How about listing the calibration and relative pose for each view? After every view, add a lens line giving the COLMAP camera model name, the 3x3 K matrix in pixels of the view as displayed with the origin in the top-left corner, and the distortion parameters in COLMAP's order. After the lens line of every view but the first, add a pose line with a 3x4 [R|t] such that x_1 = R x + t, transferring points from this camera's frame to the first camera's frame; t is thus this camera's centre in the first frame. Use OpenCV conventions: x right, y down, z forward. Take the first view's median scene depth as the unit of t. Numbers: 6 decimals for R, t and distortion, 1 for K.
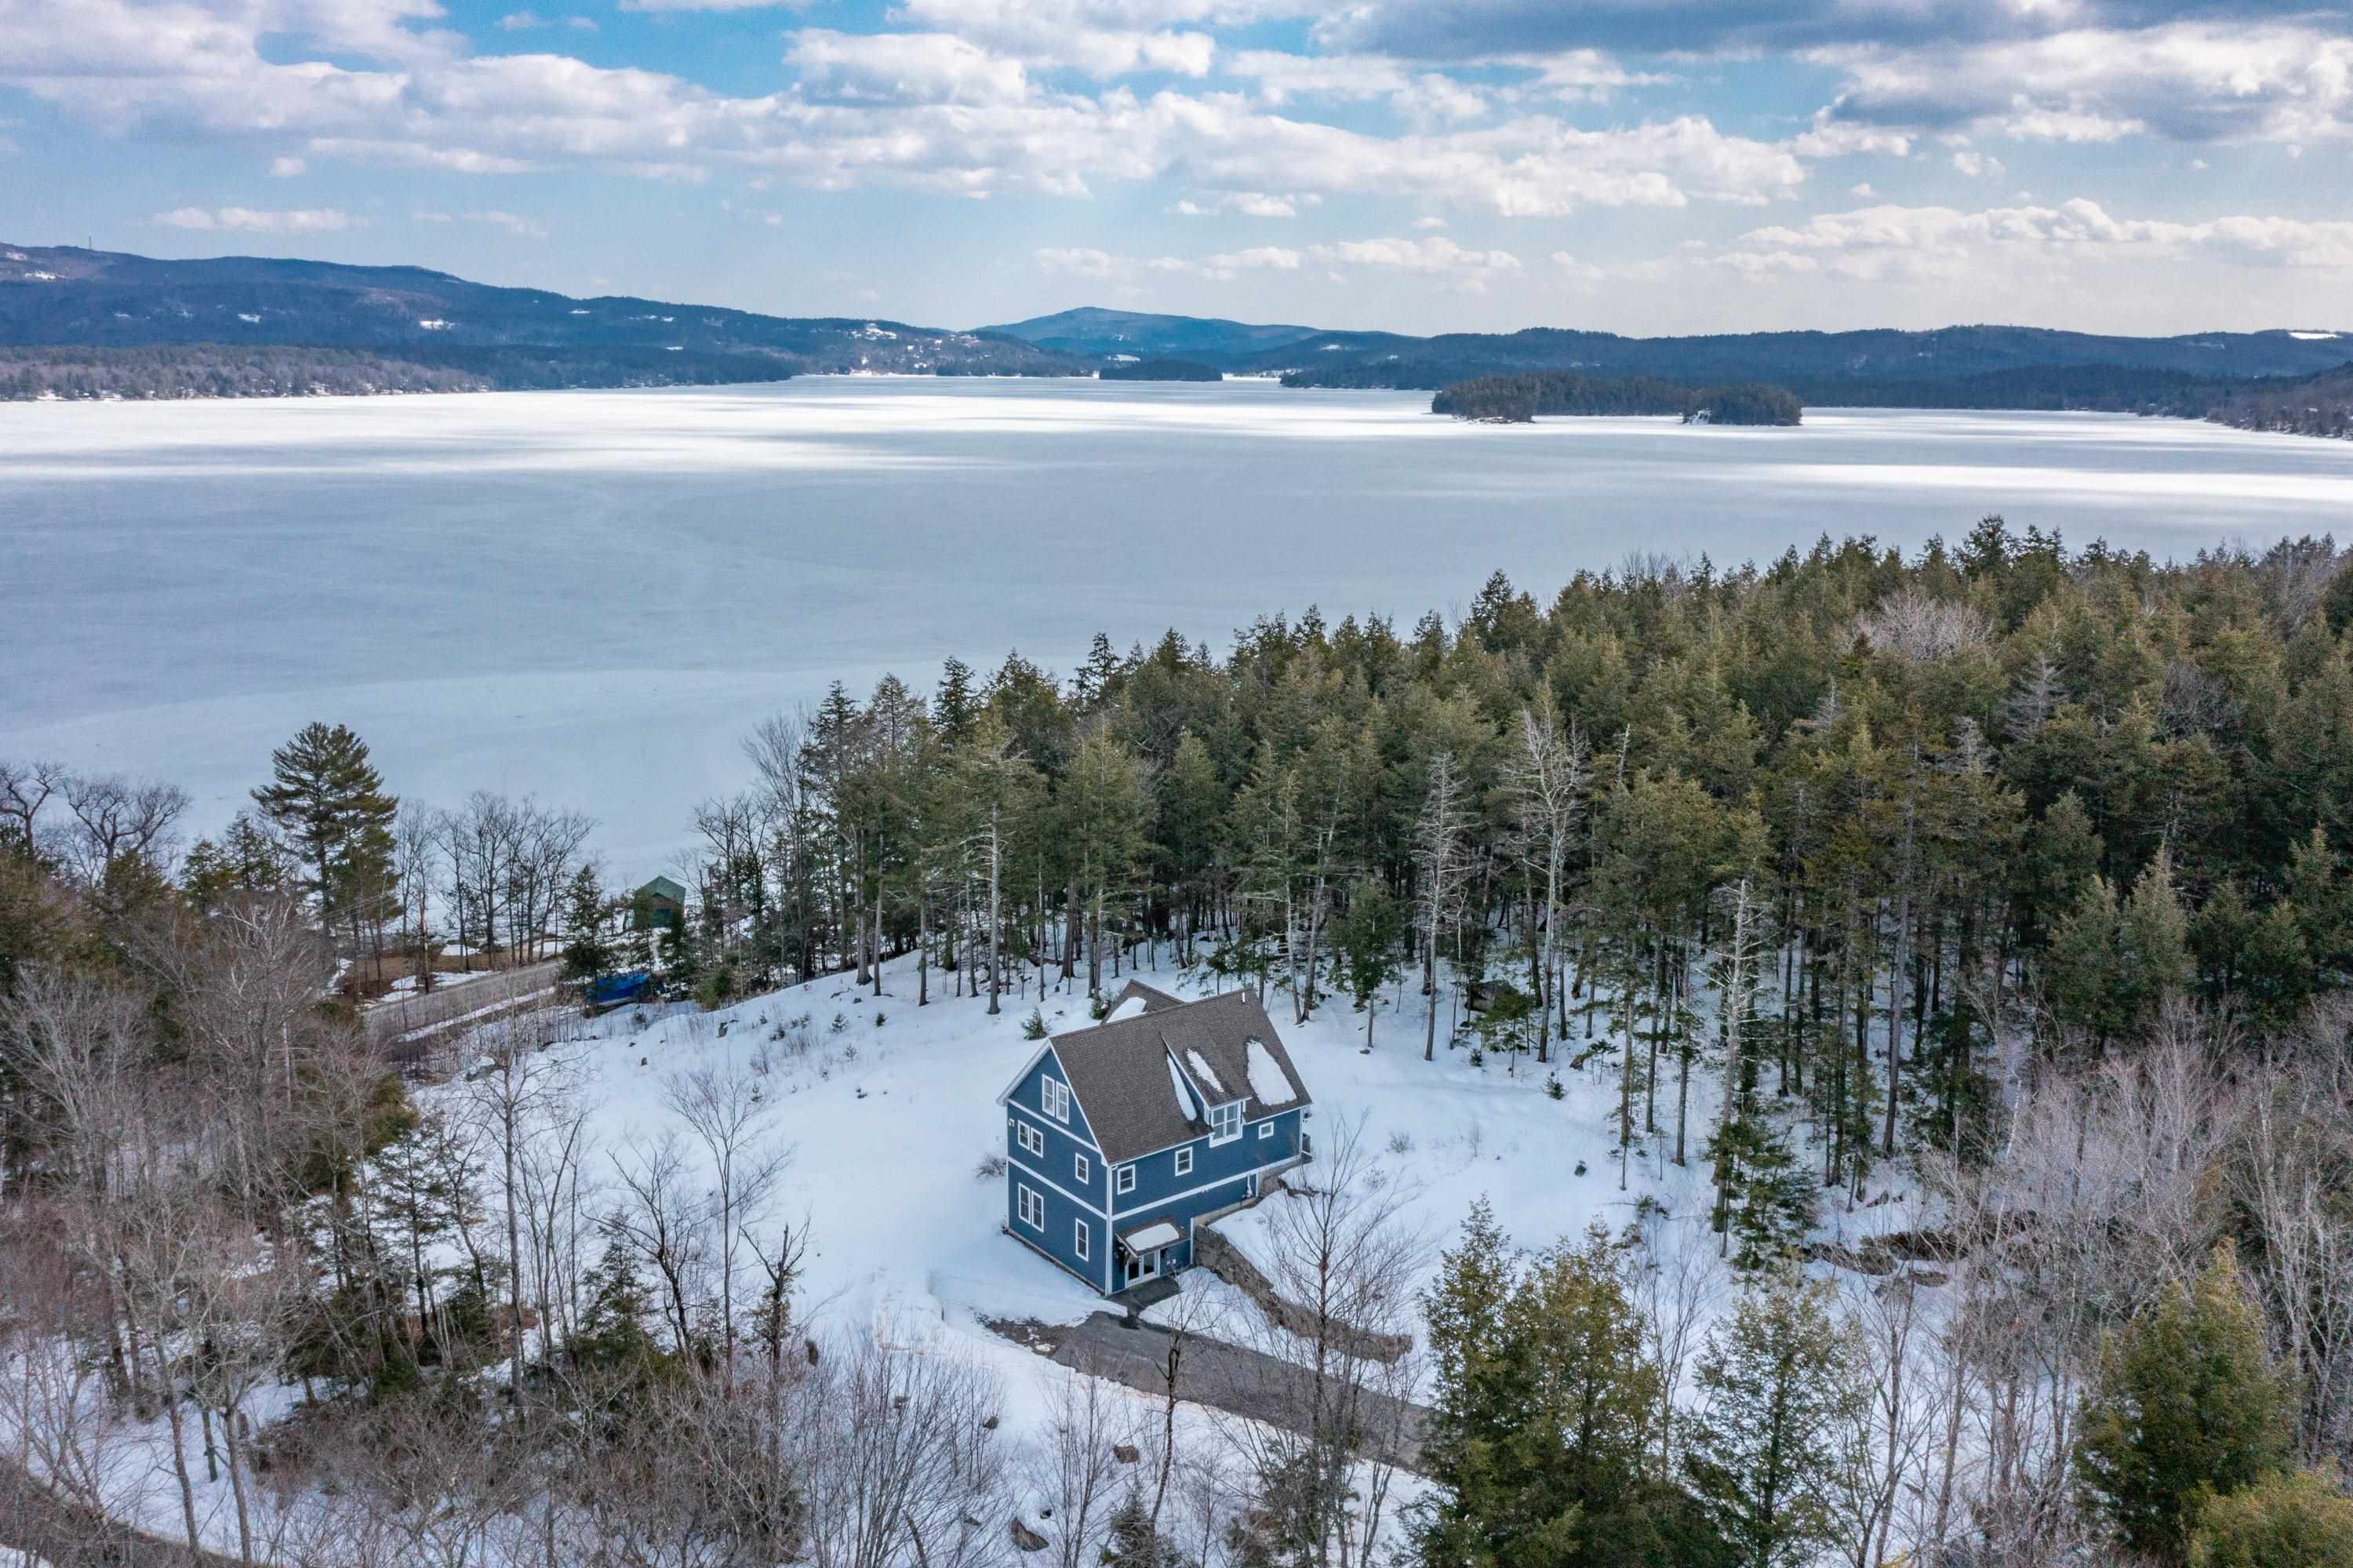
lens RADIAL K [[1886.8, 0, 1183.0], [0, 1886.8, 796.3], [0, 0, 1]] dist [-0.003832, -0.003283]
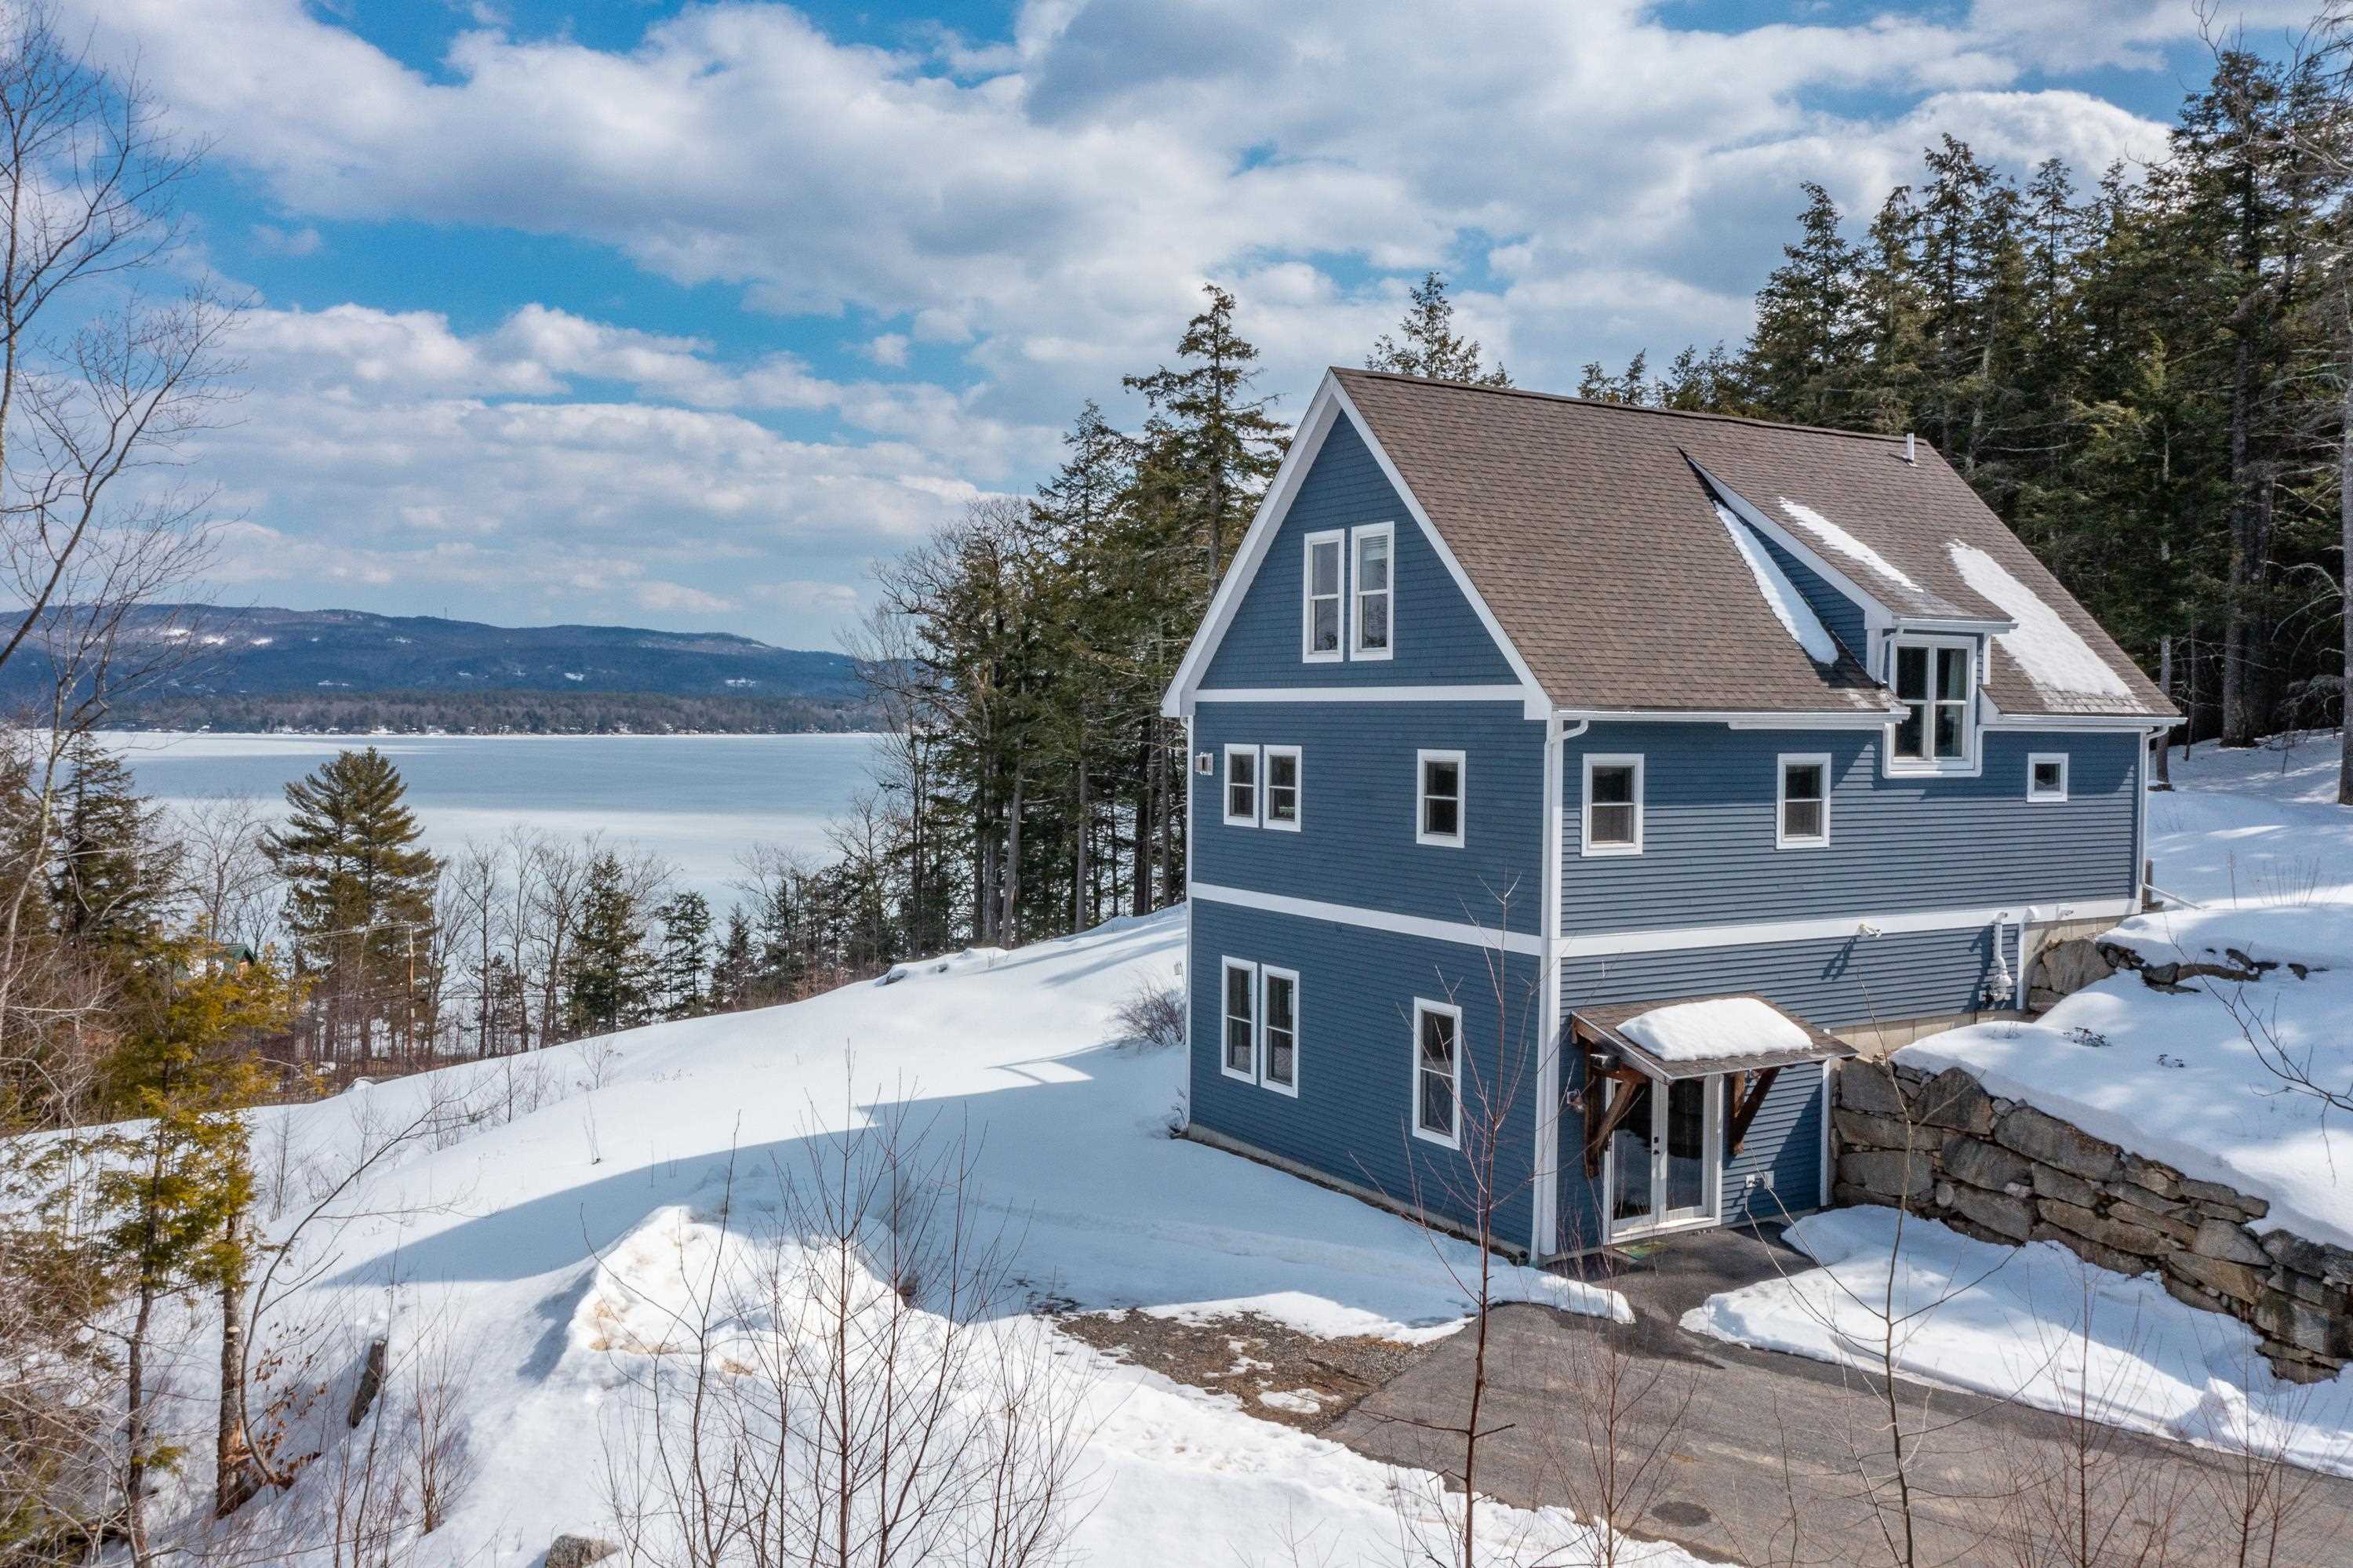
lens RADIAL K [[1886.8, 0, 1181.8], [0, 1886.8, 764.3], [0, 0, 1]] dist [-0.003832, -0.003283]
pose [[0.990677, 0.001859, -0.136220, -0.051018], [-0.028927, 0.979977, -0.196997, 0.237154], [0.133126, 0.199101, 0.970895, 0.689427]]
